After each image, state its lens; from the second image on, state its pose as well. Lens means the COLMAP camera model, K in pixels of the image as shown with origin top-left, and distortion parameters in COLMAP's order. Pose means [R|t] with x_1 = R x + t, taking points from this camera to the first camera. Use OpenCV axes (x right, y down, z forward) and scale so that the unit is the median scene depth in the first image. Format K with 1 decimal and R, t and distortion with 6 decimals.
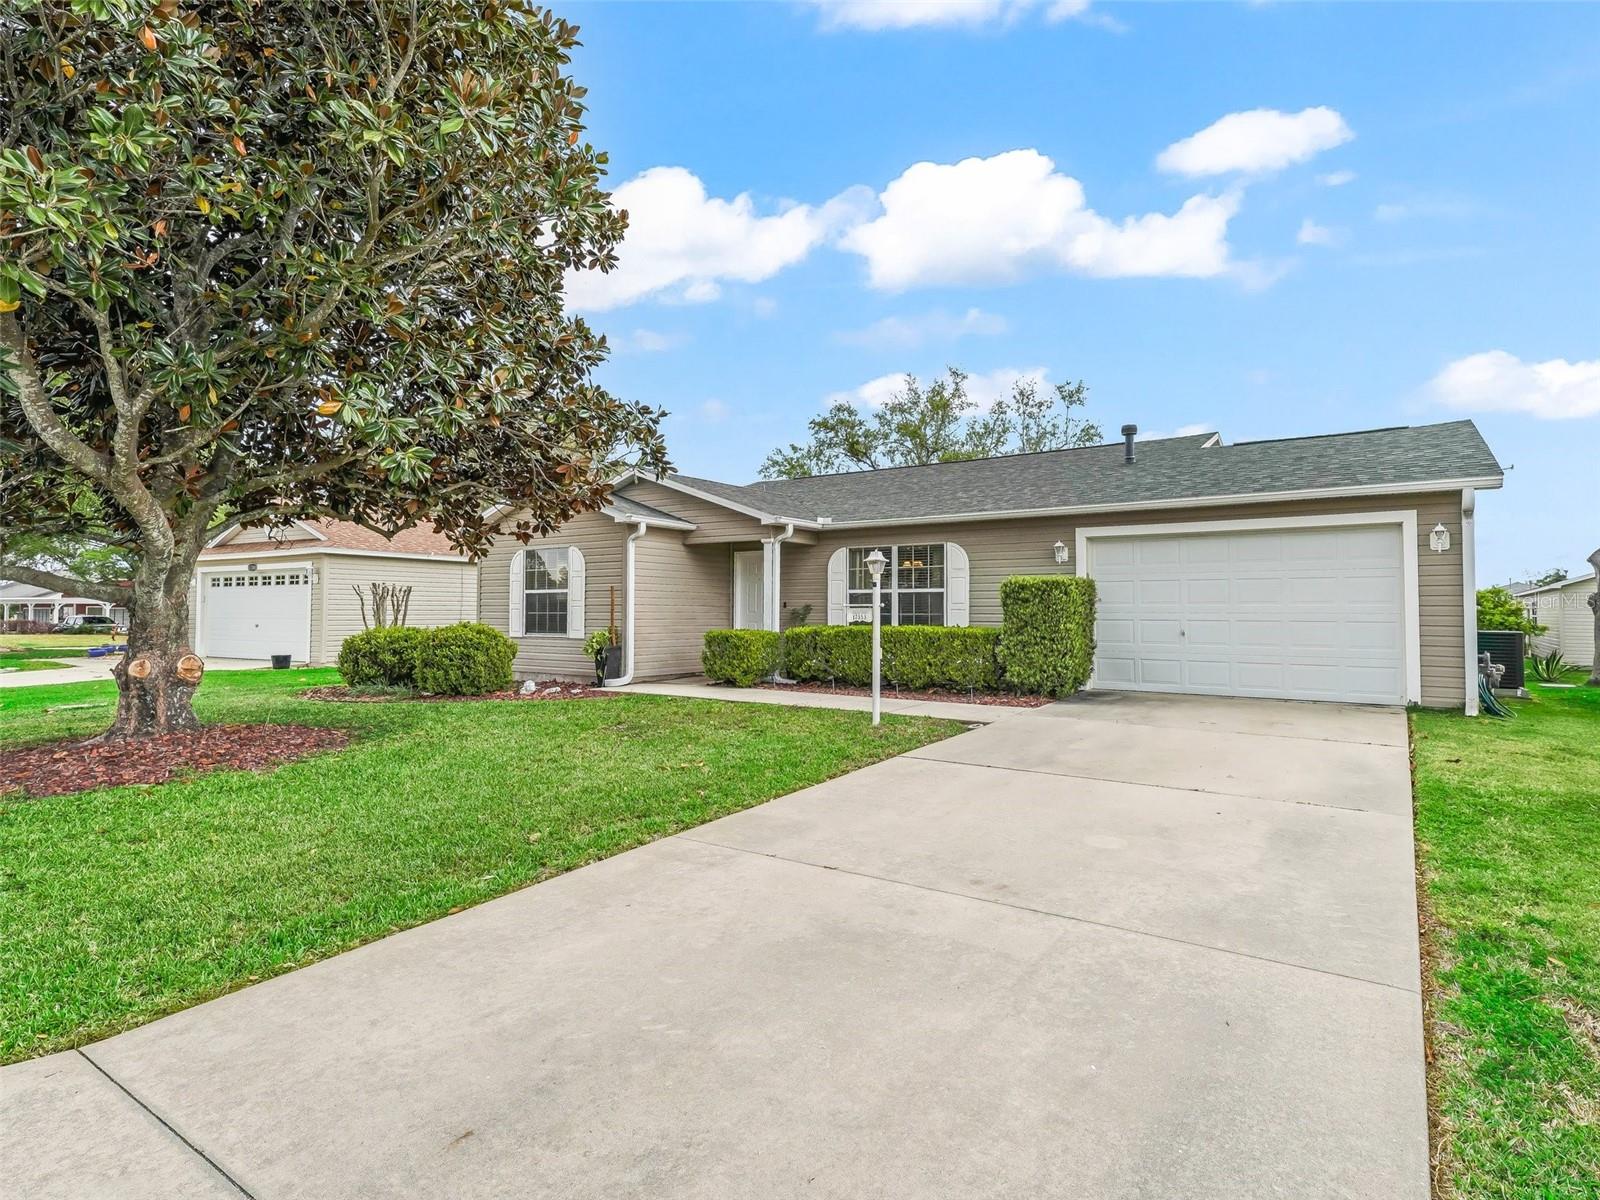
lens RADIAL K [[735.4, 0, 787.2], [0, 735.4, 611.9], [0, 0, 1]] dist [-0.003179, -0.000676]
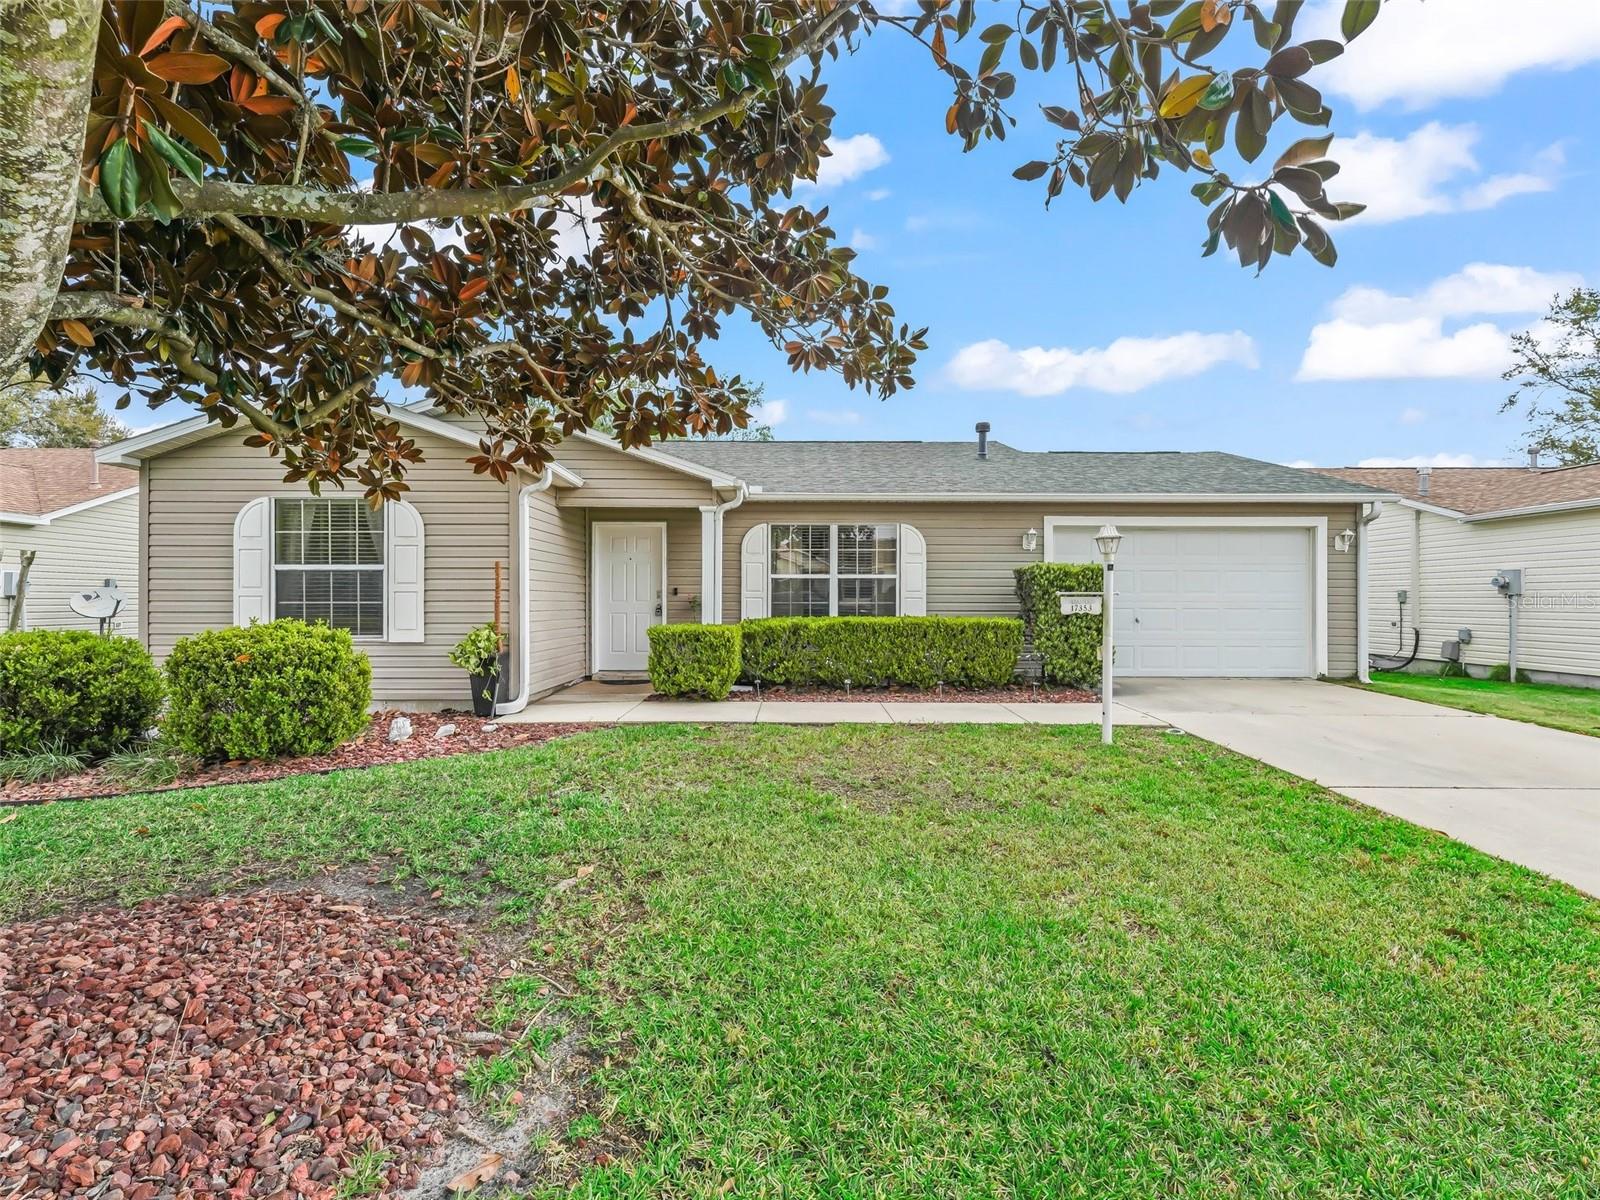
lens RADIAL K [[735.4, 0, 787.2], [0, 735.4, 611.9], [0, 0, 1]] dist [-0.003179, -0.000676]
pose [[0.836545, -0.010597, 0.547796, -0.392188], [0.000788, 0.999835, 0.018138, -0.002580], [-0.547898, -0.014742, 0.836415, 0.317000]]
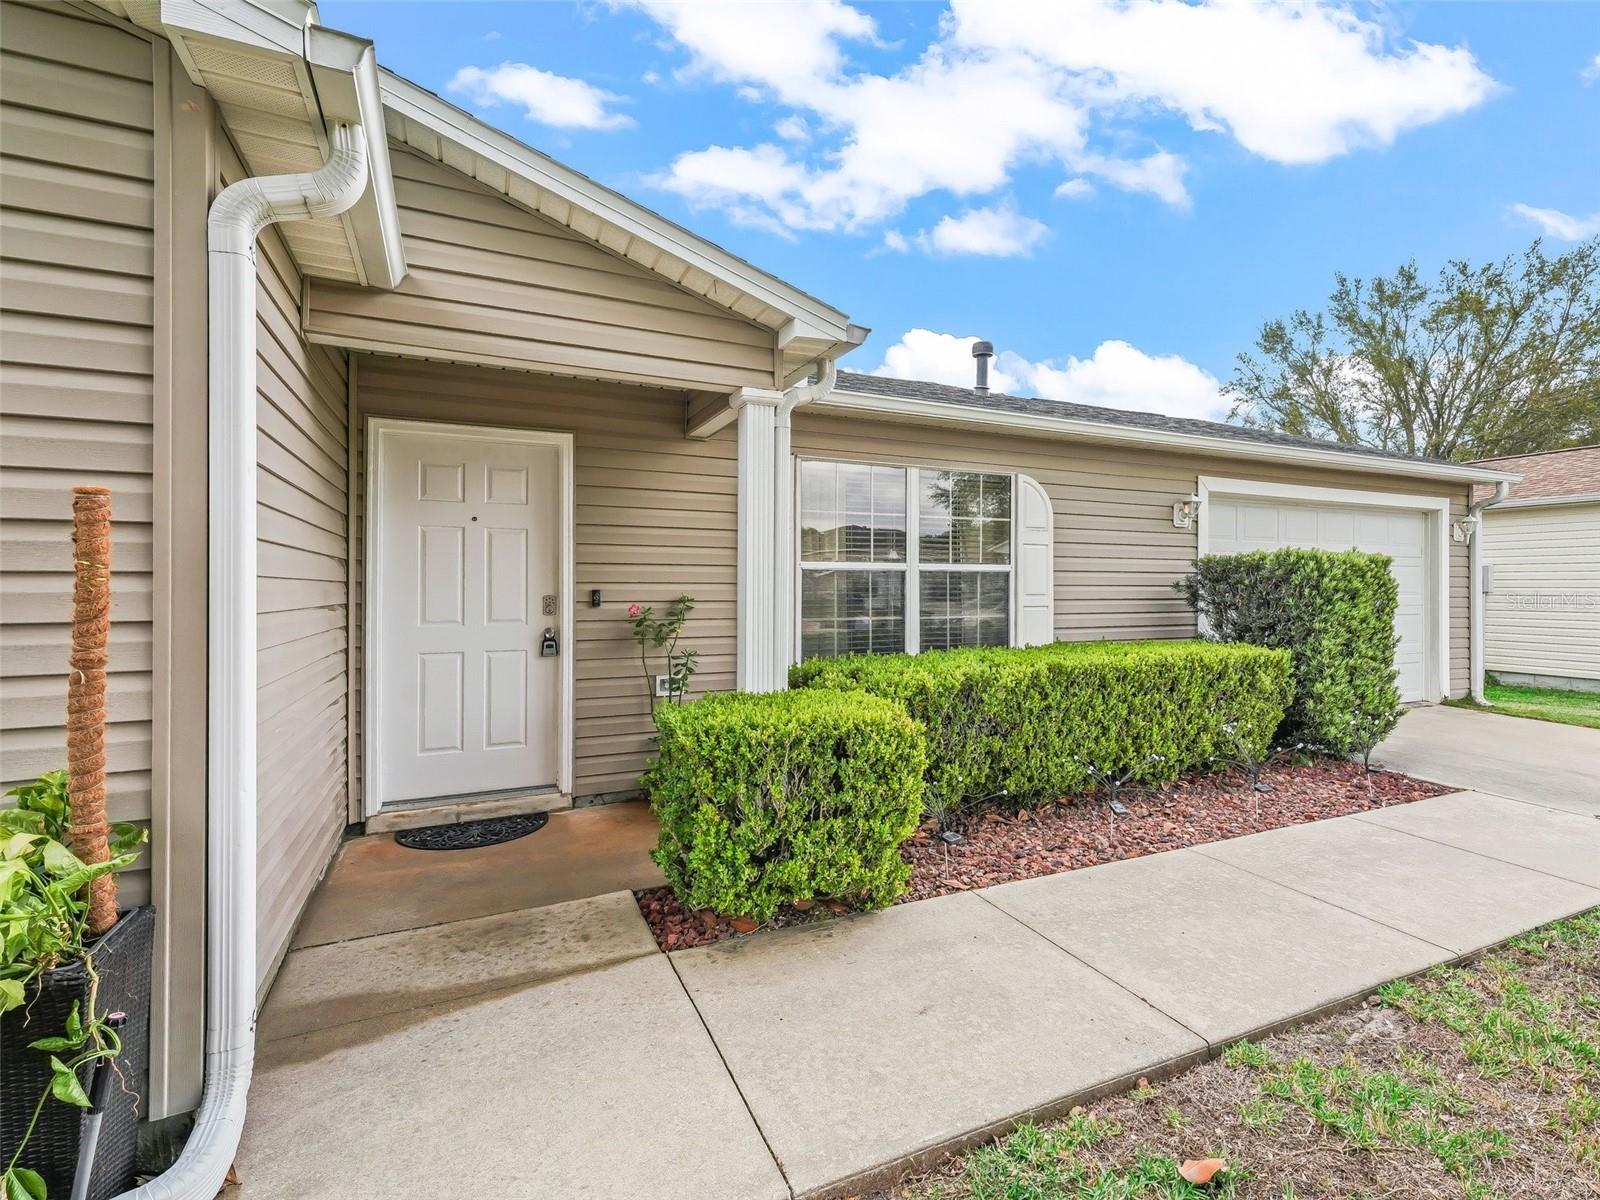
lens RADIAL K [[709.1, 0, 758.1], [0, 709.1, 585.5], [0, 0, 1]] dist [0.000027, 0.000036]
pose [[0.504325, -0.007183, 0.863484, -0.287876], [-0.000259, 0.999964, 0.008470, -0.021587], [-0.863514, -0.004495, 0.504305, 0.899643]]
